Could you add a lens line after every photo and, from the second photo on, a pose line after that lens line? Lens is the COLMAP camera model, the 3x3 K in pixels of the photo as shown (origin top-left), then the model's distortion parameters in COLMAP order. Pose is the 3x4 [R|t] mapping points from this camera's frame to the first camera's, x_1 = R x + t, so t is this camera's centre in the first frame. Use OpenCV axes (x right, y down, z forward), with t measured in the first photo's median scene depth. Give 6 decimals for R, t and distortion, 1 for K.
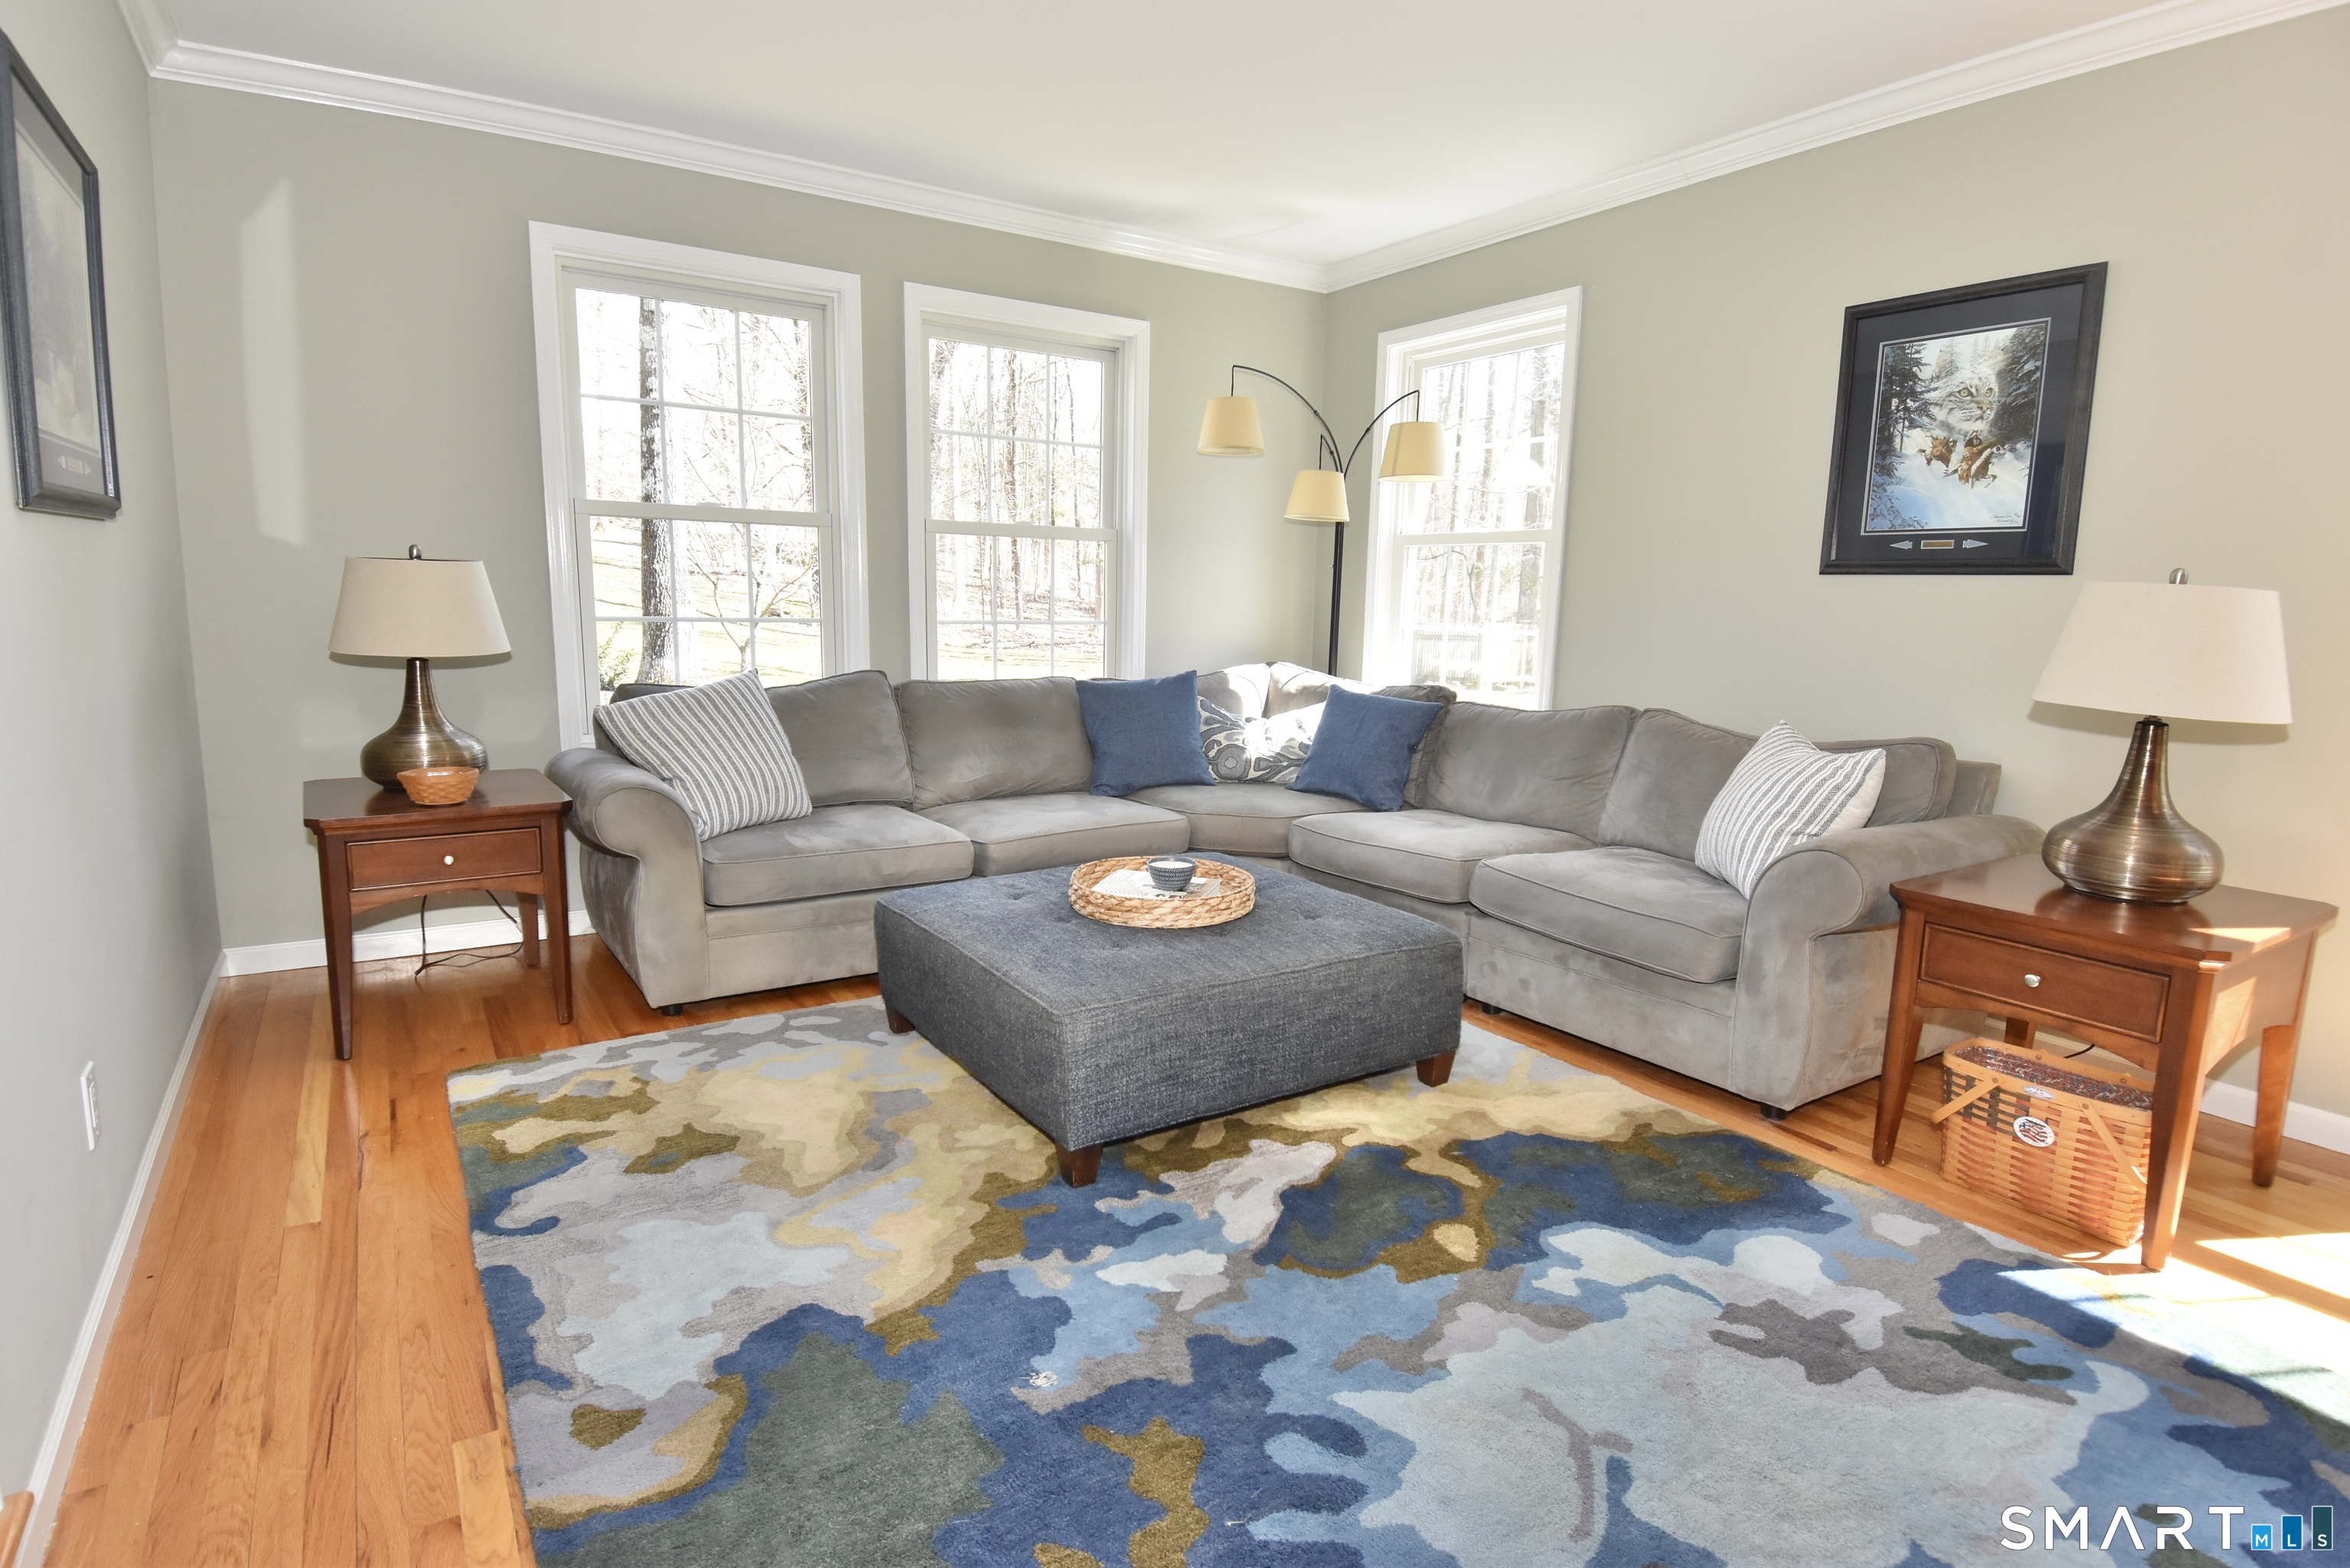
lens RADIAL K [[1213.8, 0, 1175.0], [0, 1213.8, 784.0], [0, 0, 1]] dist [0.000447, -0.036863]
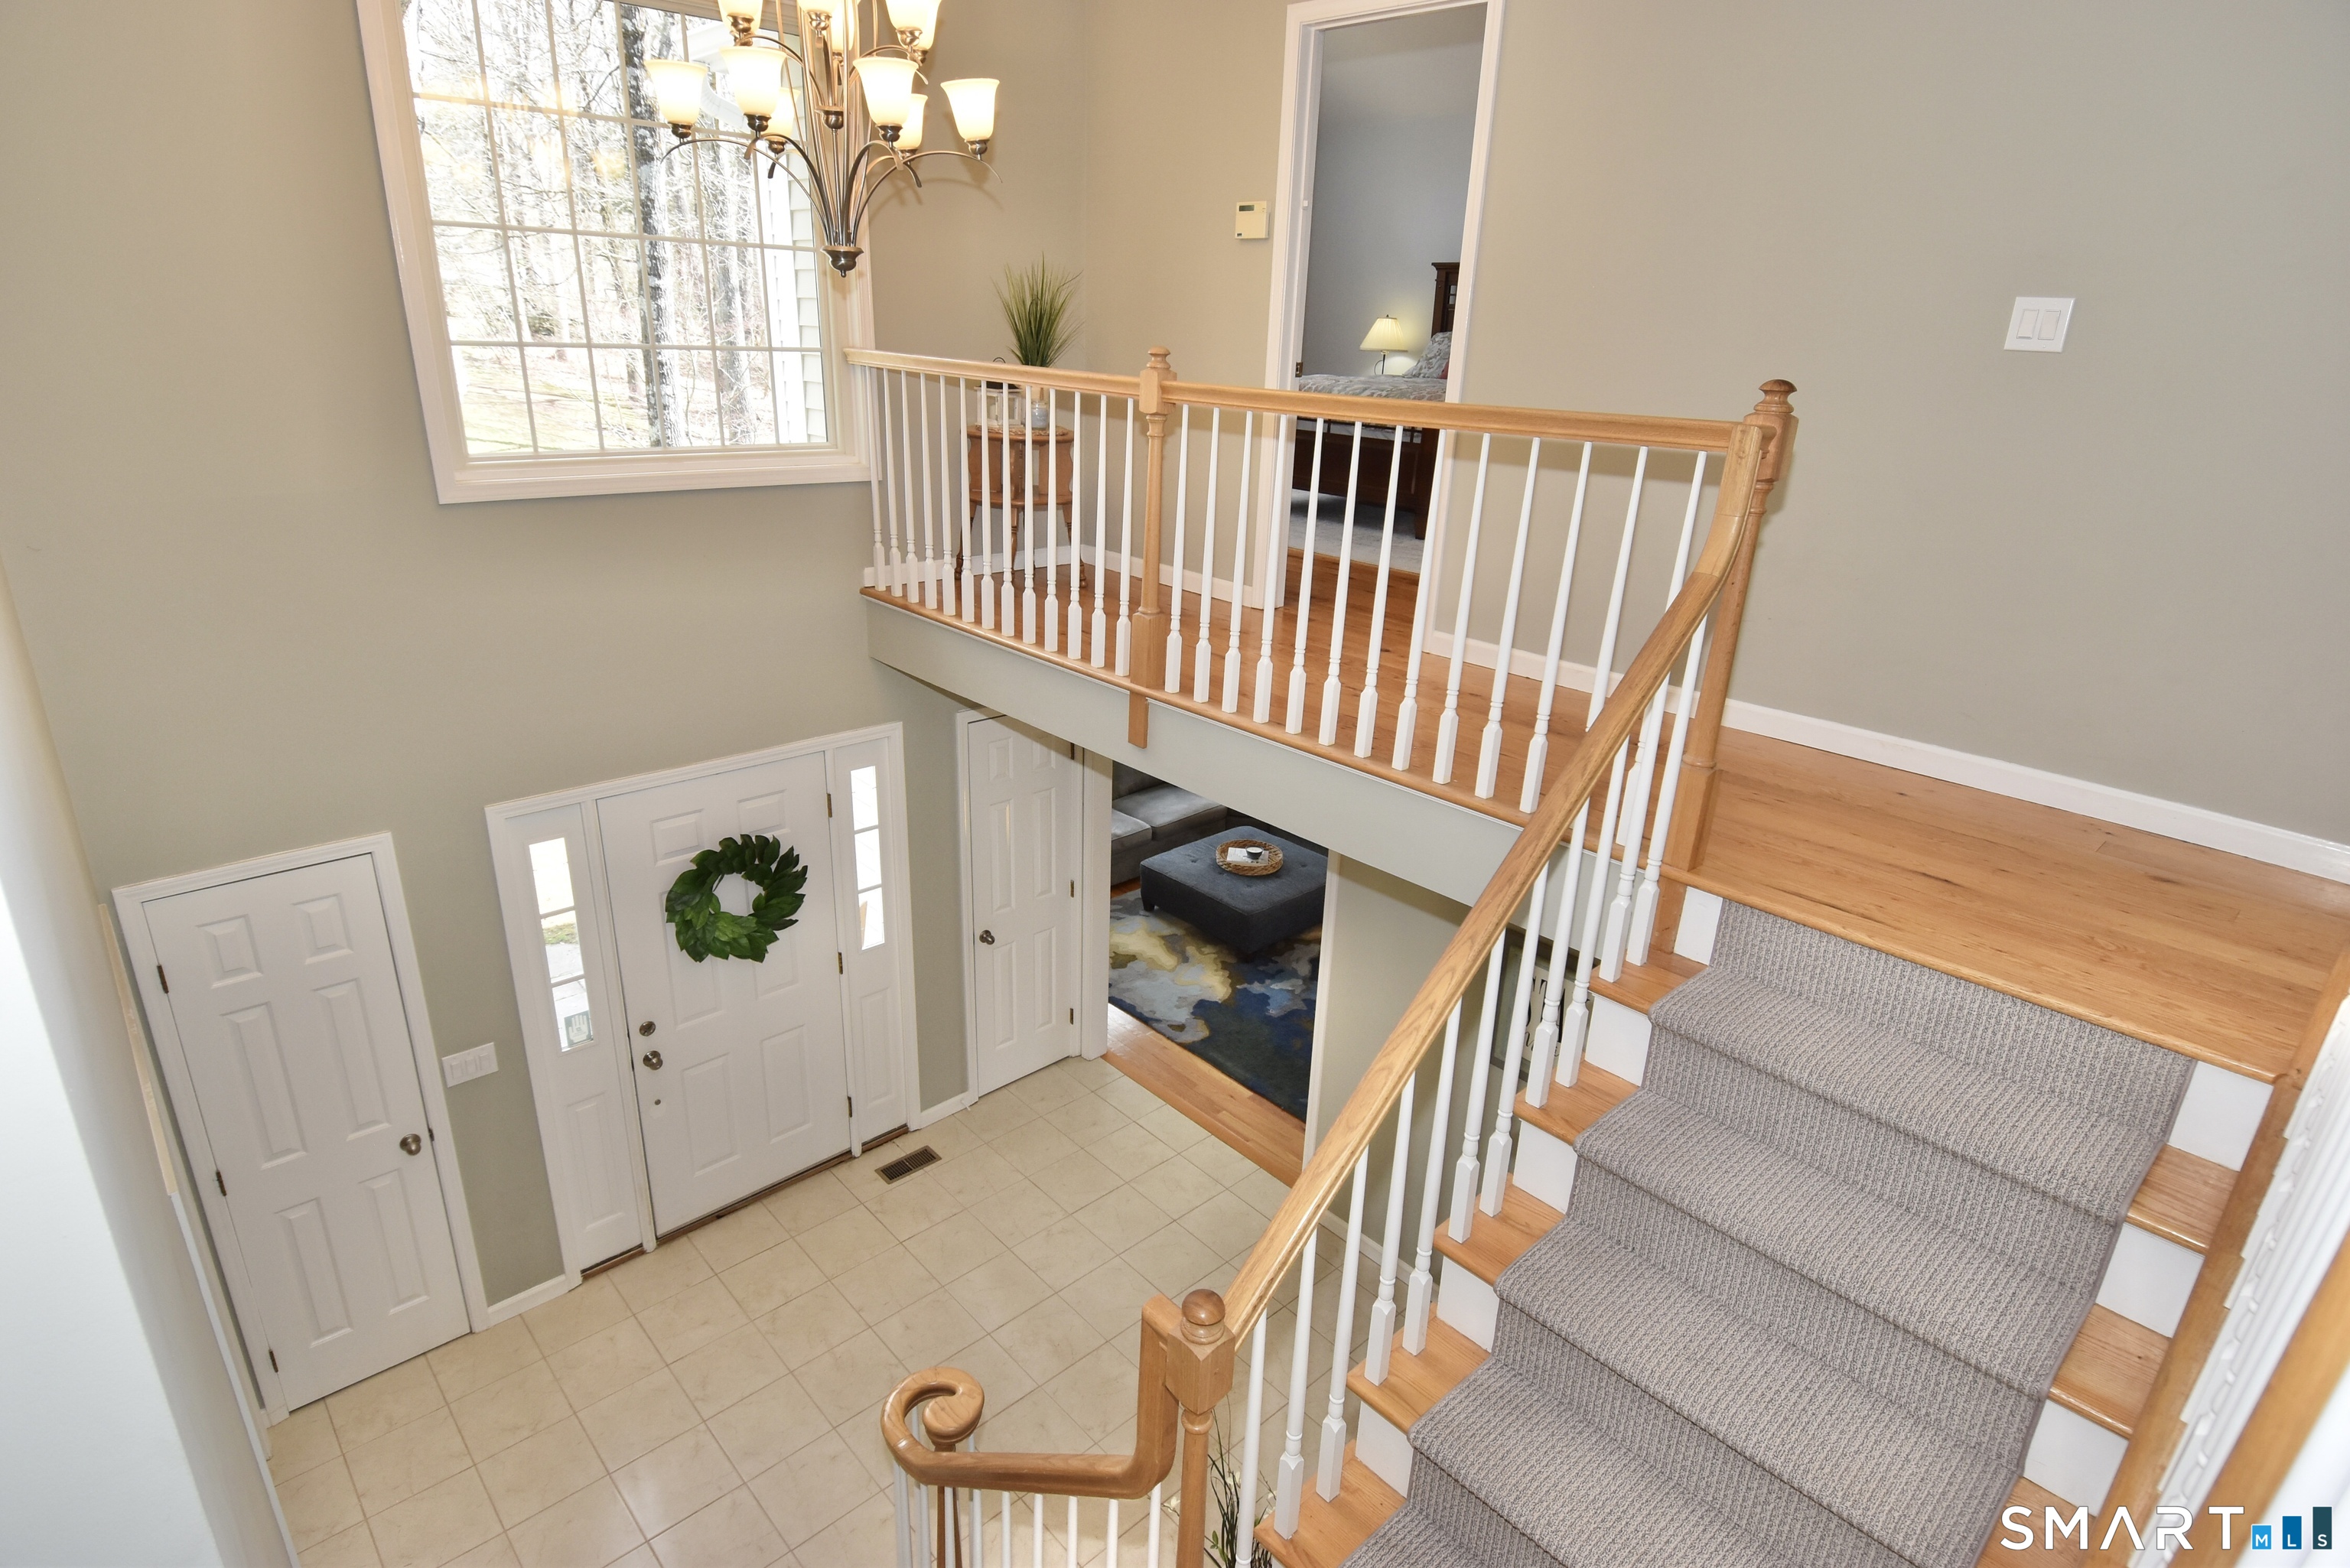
lens RADIAL K [[1213.8, 0, 1175.0], [0, 1213.8, 784.0], [0, 0, 1]] dist [0.000447, -0.036863]
pose [[0.985574, -0.044505, 0.163291, -0.888383], [0.011306, 0.979964, 0.198853, -0.894115], [-0.168869, -0.194138, 0.966330, -2.288100]]
